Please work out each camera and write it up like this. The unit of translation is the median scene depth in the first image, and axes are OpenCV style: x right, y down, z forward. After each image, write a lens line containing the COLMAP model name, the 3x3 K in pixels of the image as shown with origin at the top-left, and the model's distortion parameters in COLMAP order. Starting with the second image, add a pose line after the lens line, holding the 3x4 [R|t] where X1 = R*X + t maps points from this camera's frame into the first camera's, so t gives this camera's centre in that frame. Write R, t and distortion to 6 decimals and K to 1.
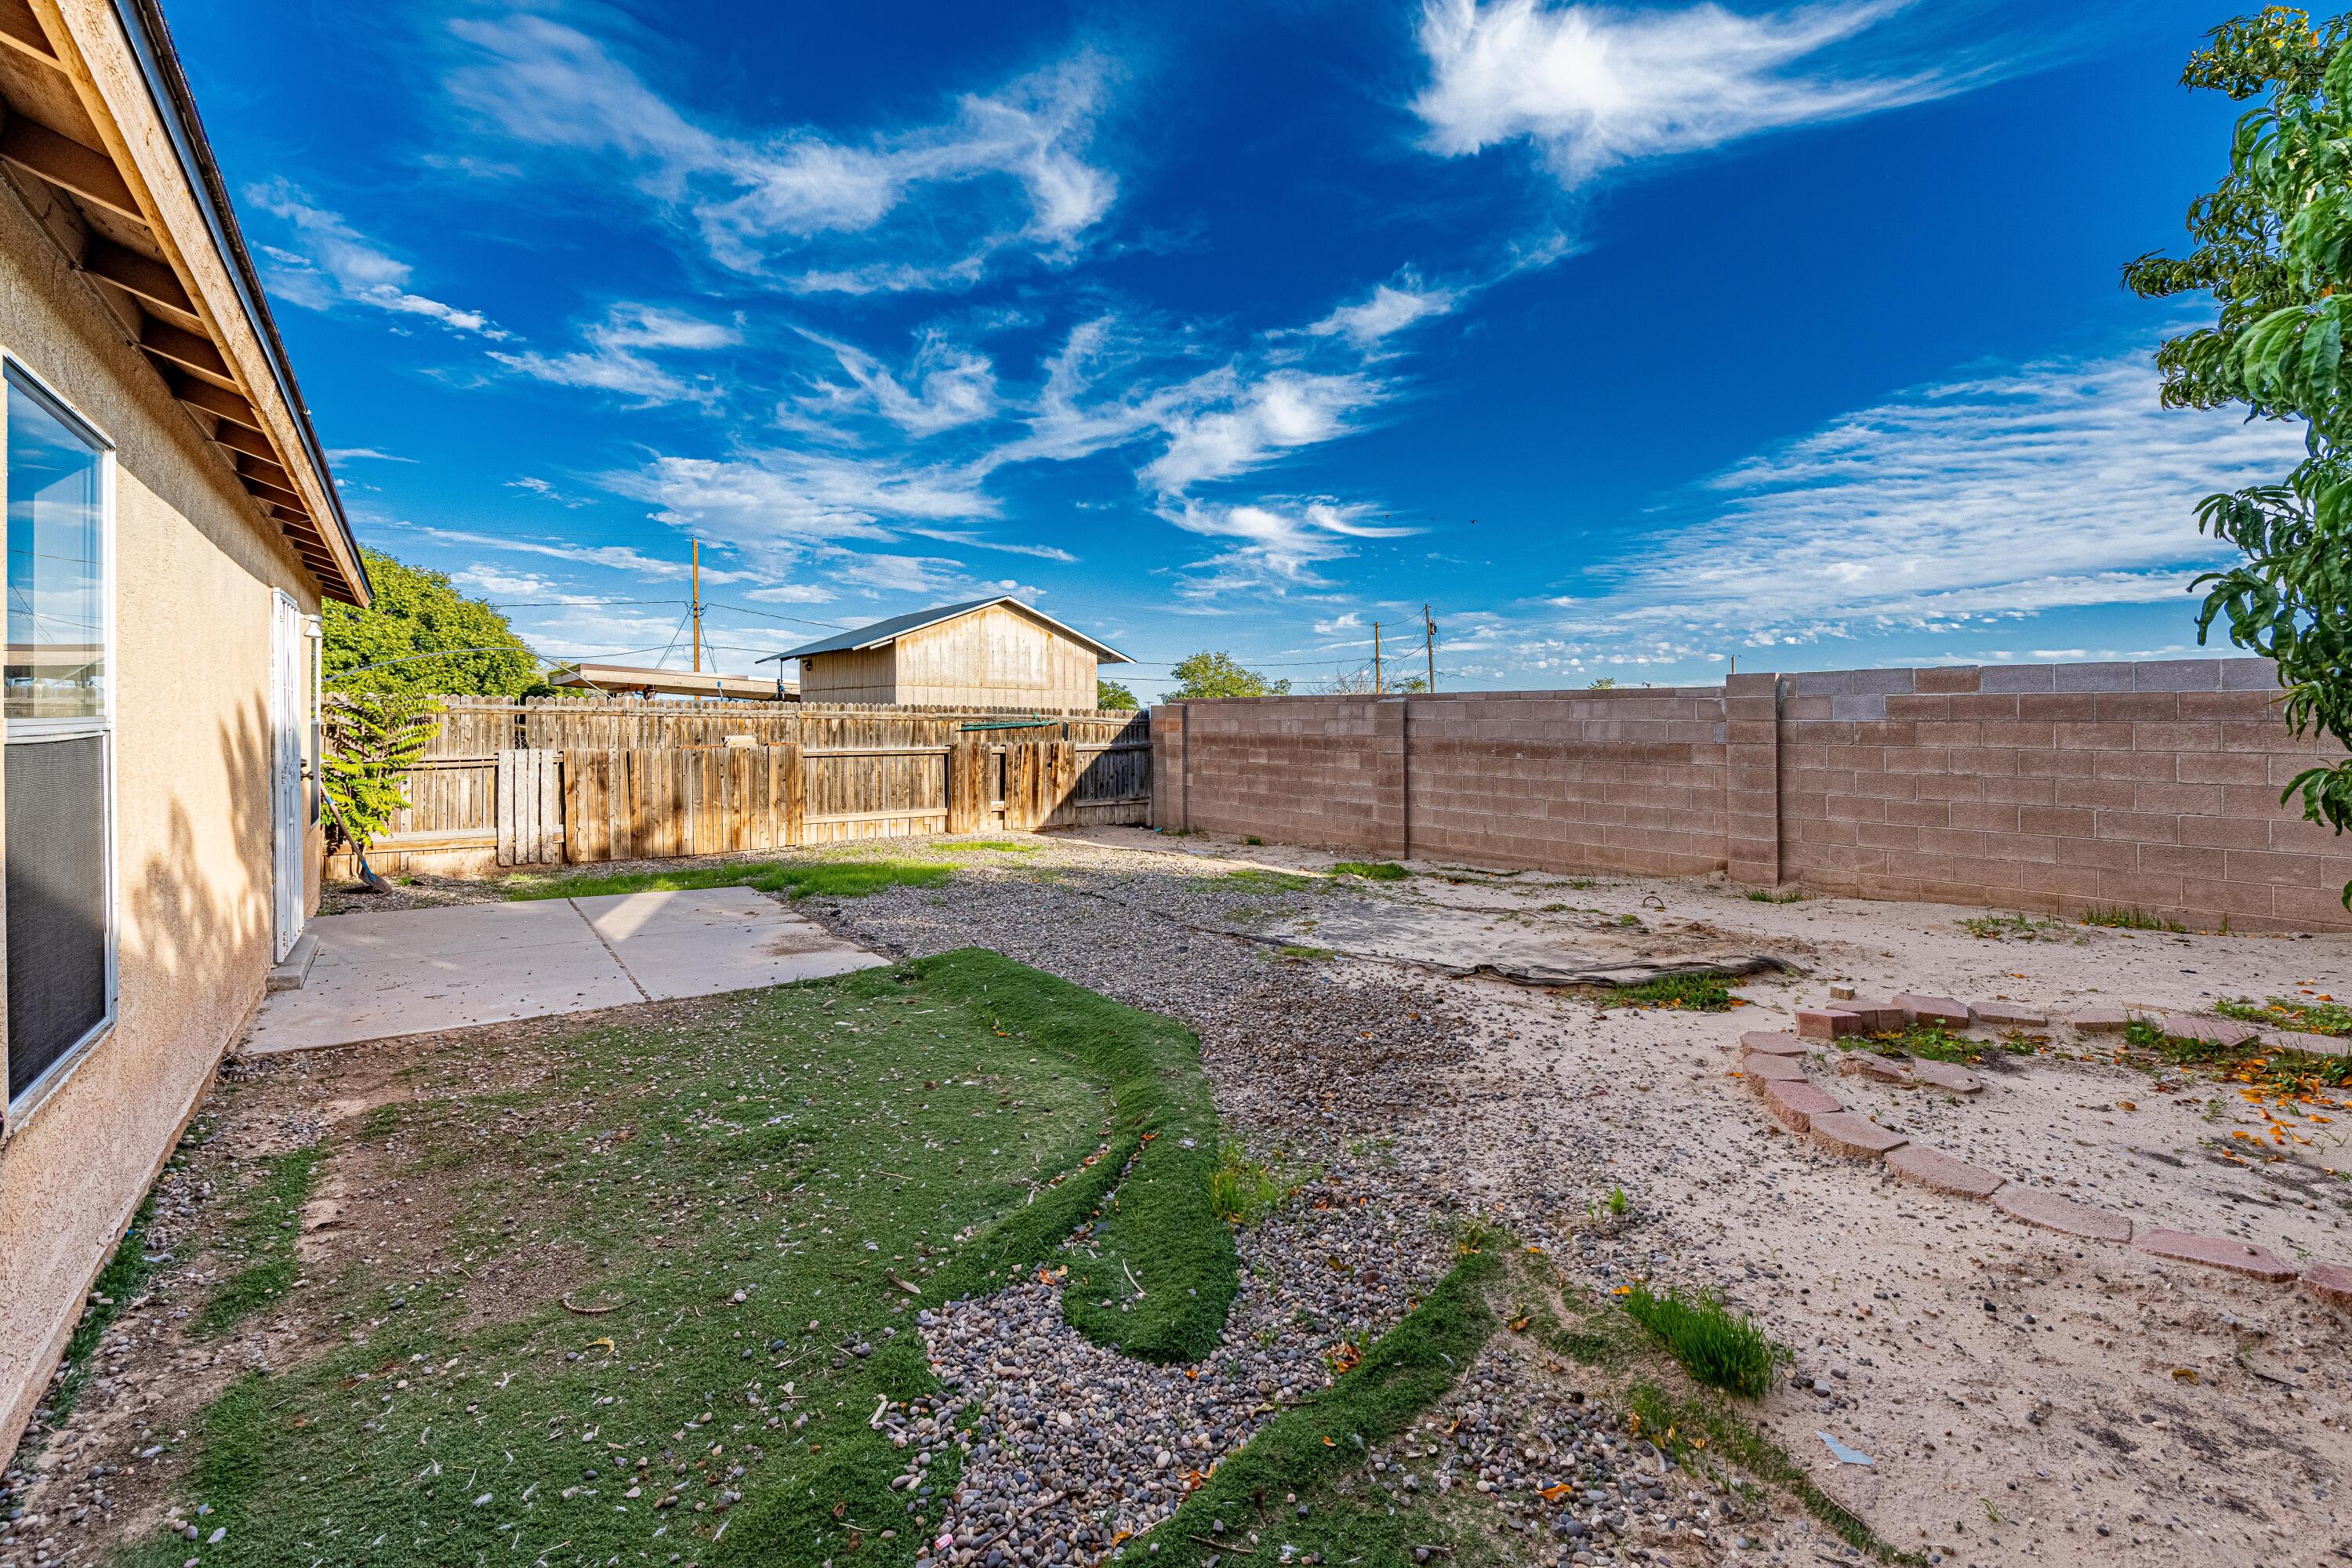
lens RADIAL K [[950.7, 0, 1176.9], [0, 950.7, 732.4], [0, 0, 1]] dist [-0.001939, -0.000177]
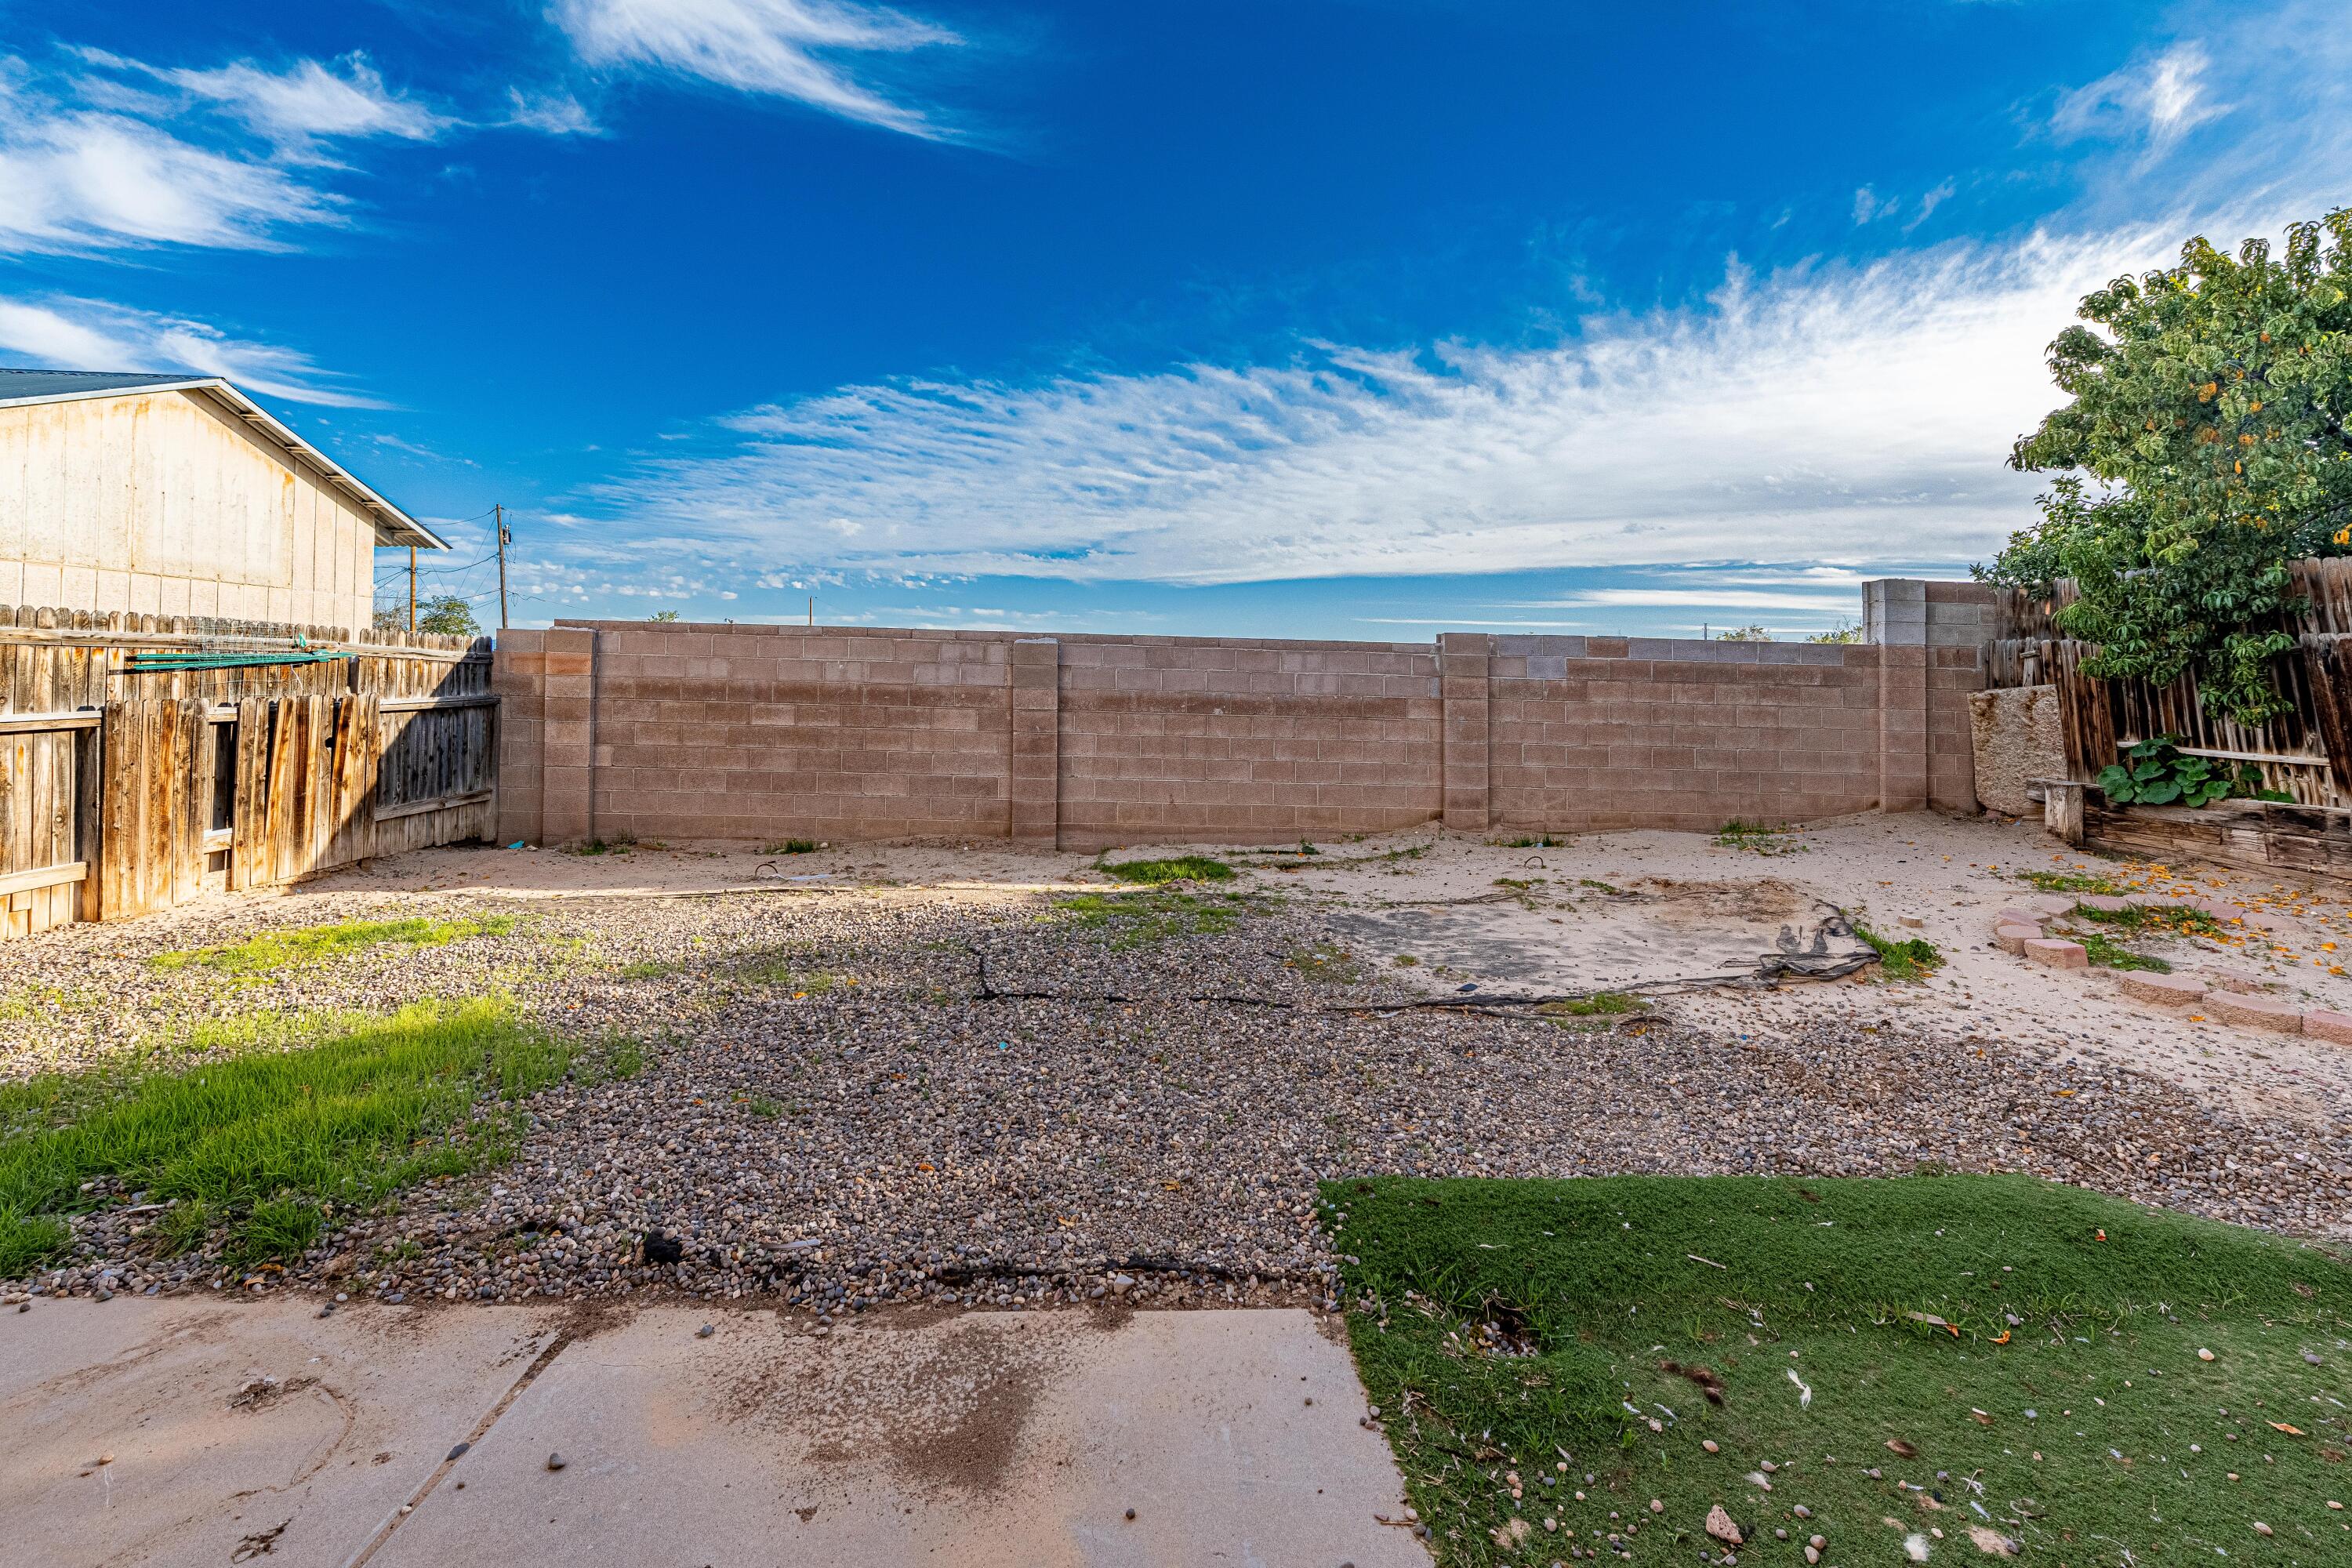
lens RADIAL K [[996.5, 0, 1175.6], [0, 996.5, 657.1], [0, 0, 1]] dist [0.000654, 0.000180]
pose [[0.595079, 0.022821, 0.803343, -0.301157], [-0.012909, 0.999739, -0.018838, -0.005832], [-0.803563, 0.000840, 0.595219, 0.361770]]
